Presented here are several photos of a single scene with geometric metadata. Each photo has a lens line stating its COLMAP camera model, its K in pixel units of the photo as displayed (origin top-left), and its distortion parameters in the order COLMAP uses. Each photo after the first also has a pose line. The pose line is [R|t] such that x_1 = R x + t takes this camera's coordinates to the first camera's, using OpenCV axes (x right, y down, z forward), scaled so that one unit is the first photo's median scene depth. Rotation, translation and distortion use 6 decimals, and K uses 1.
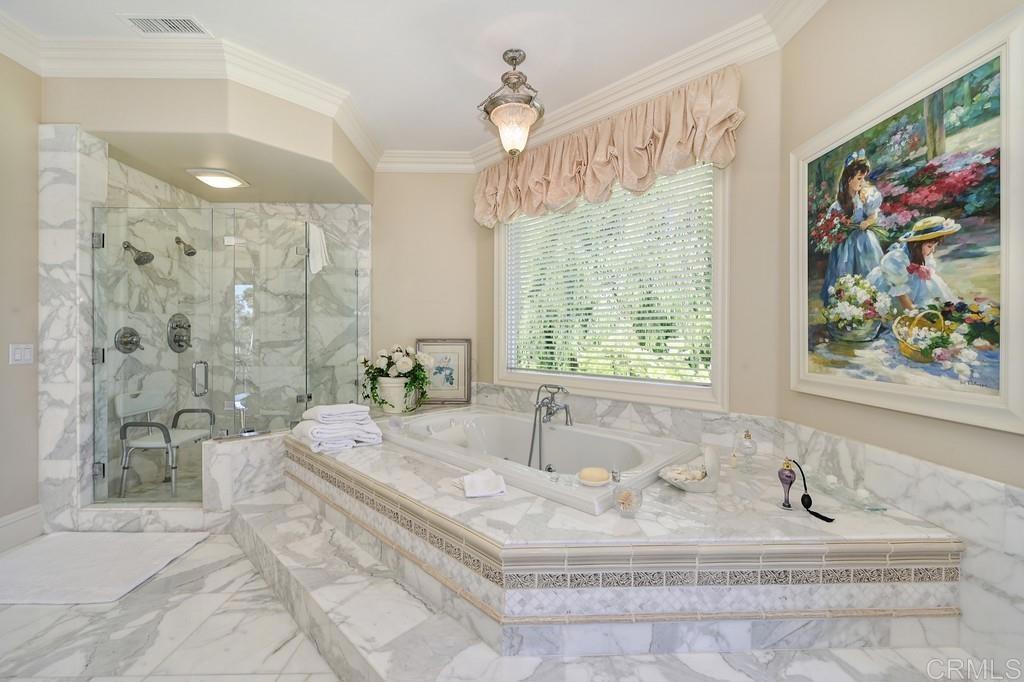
lens RADIAL K [[404.8, 0, 508.0], [0, 404.8, 336.4], [0, 0, 1]] dist [-0.001124, -0.000253]
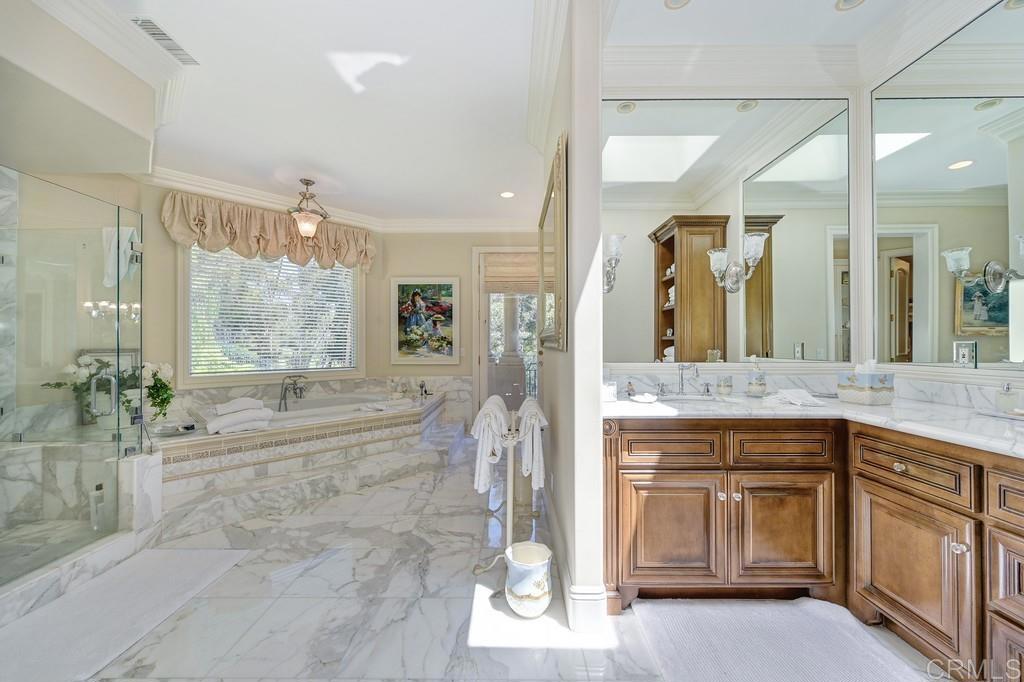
lens RADIAL K [[404.8, 0, 513.7], [0, 404.8, 341.9], [0, 0, 1]] dist [-0.001124, -0.000253]
pose [[0.017030, 0.004294, 0.999846, -2.458809], [0.004344, 0.999981, -0.004368, -0.004498], [-0.999846, 0.004417, 0.017011, 0.154895]]
